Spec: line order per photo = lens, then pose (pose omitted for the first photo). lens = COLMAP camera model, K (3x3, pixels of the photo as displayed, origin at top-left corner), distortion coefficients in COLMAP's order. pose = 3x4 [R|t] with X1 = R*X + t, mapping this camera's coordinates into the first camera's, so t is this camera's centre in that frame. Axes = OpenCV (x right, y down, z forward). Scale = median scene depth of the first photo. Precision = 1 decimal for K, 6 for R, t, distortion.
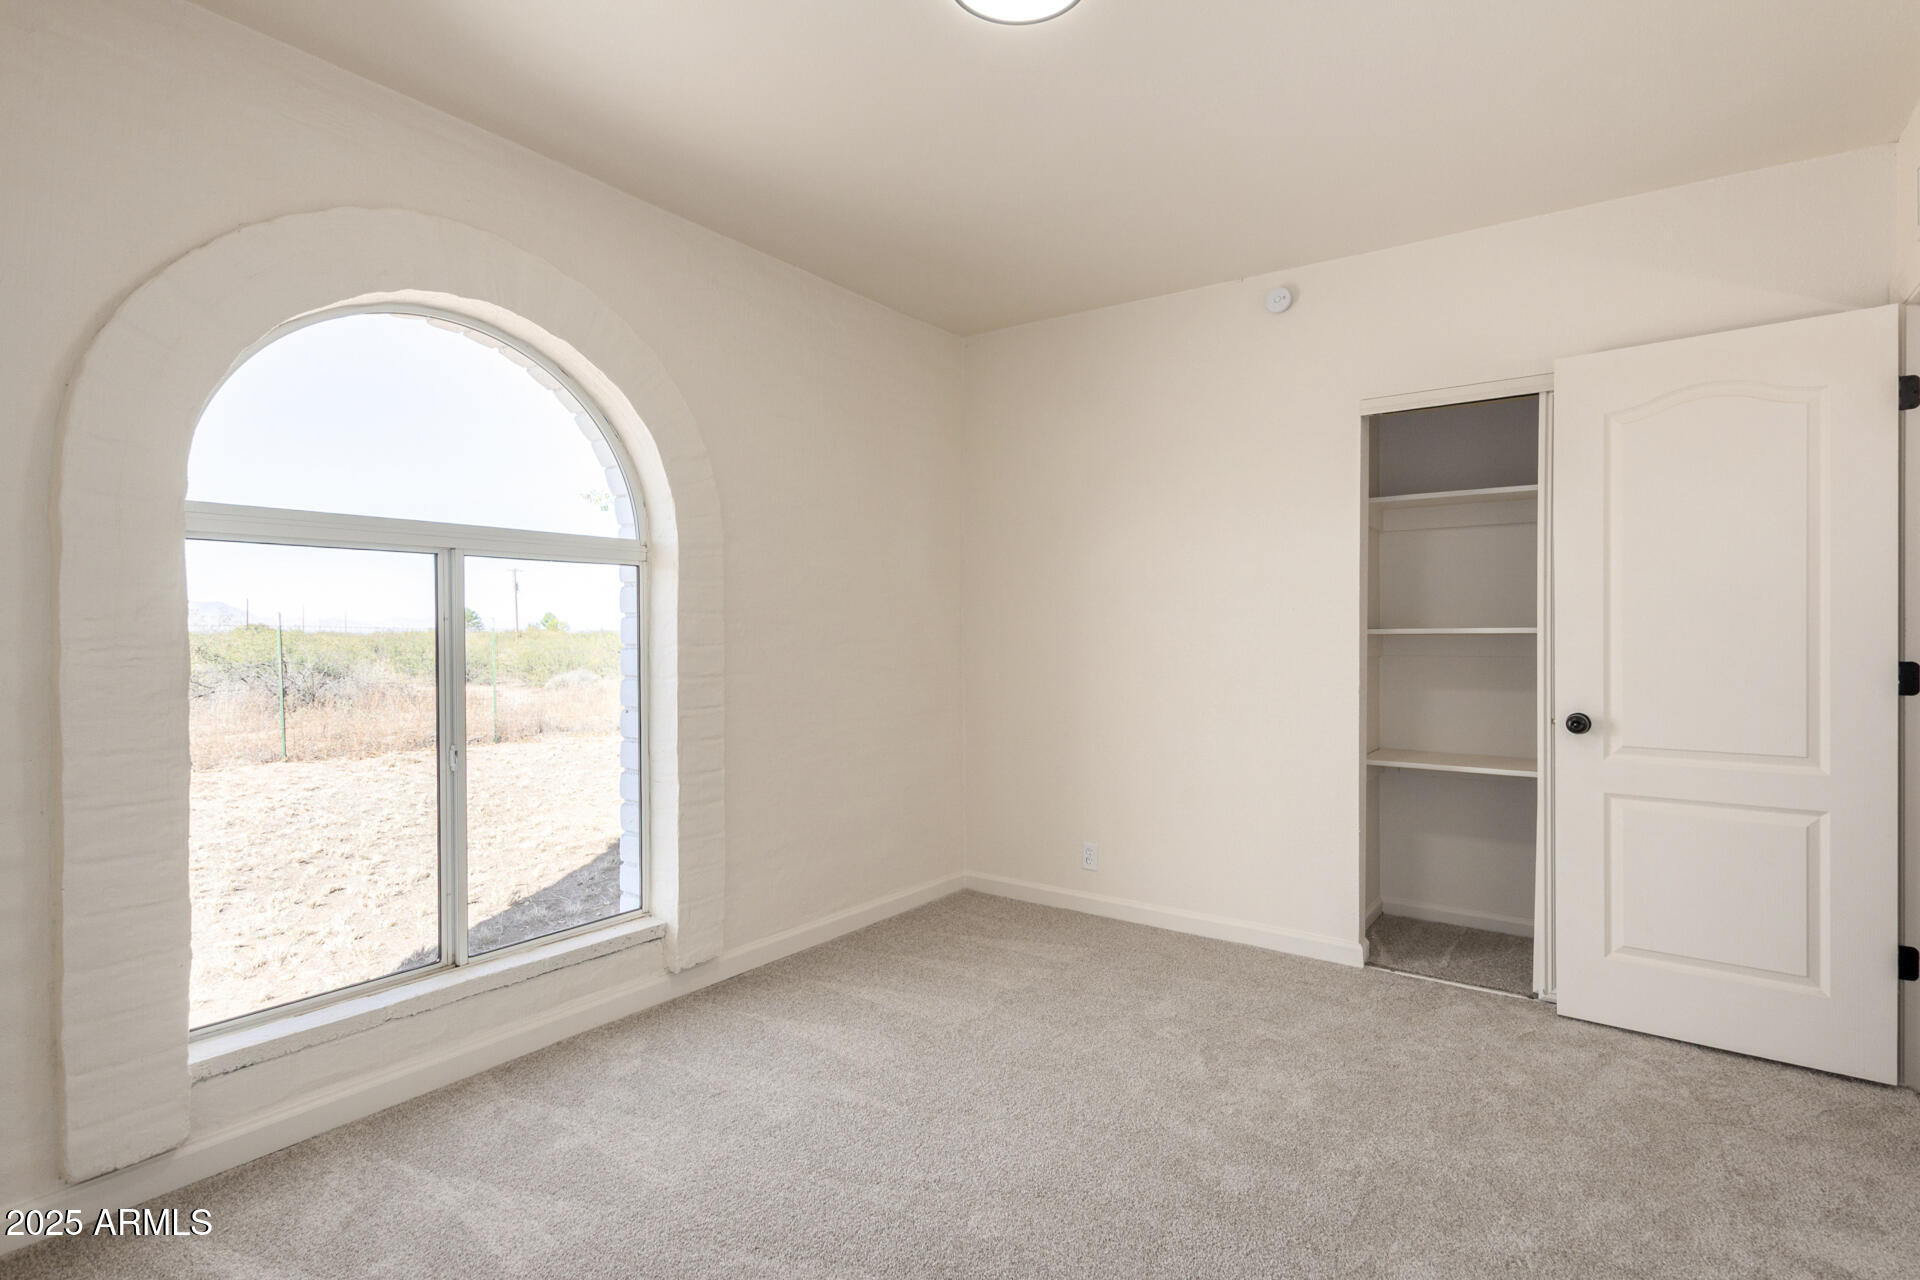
lens RADIAL K [[923.4, 0, 973.7], [0, 923.4, 637.0], [0, 0, 1]] dist [0.004622, 0.000546]
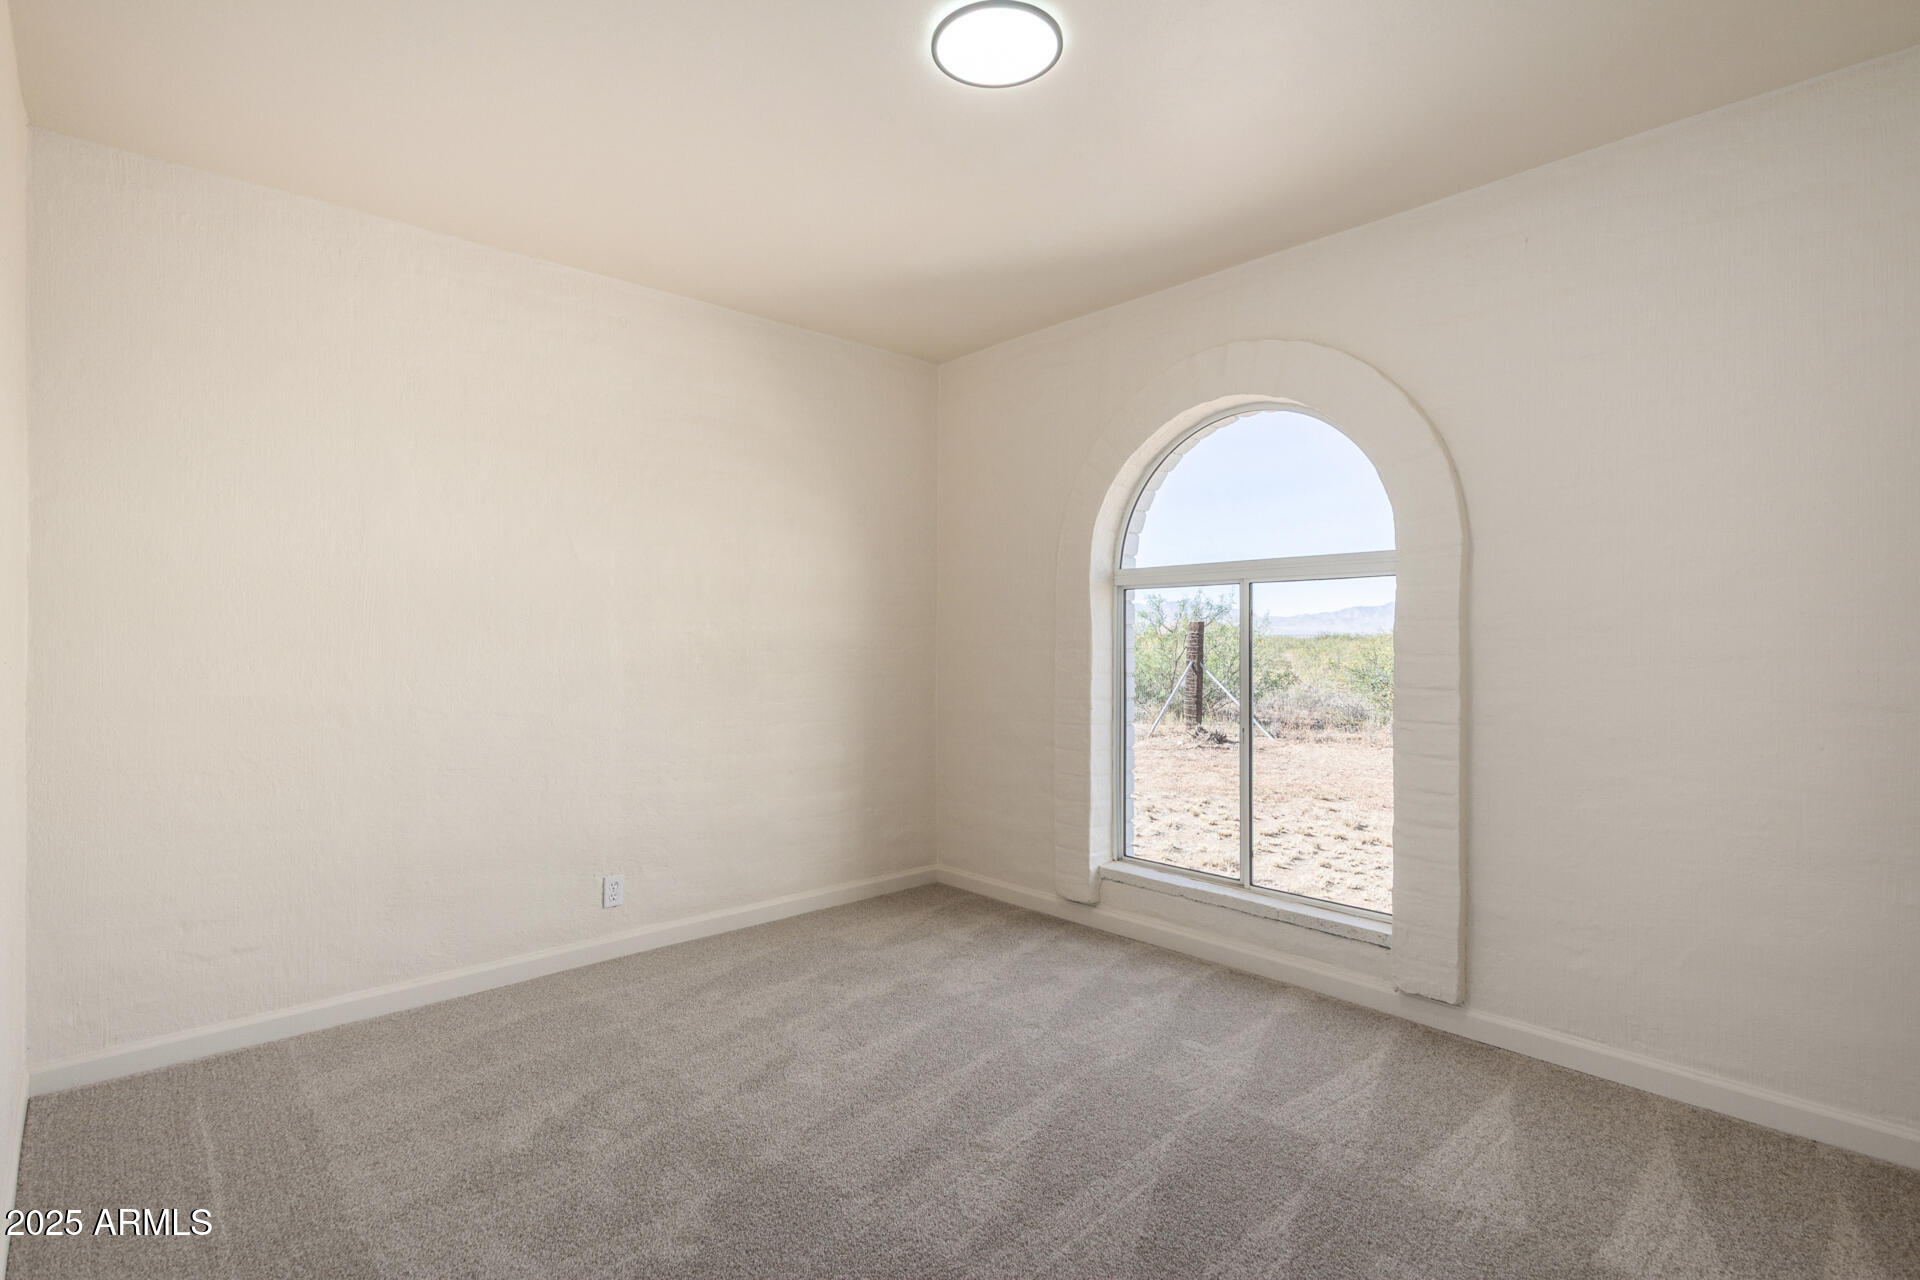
lens RADIAL K [[923.4, 0, 973.7], [0, 923.4, 637.0], [0, 0, 1]] dist [0.004622, 0.000546]
pose [[-0.193605, -0.002429, -0.981077, 0.874913], [-0.005613, 0.999983, -0.001368, -0.007197], [0.981063, 0.005241, -0.193616, 0.903724]]
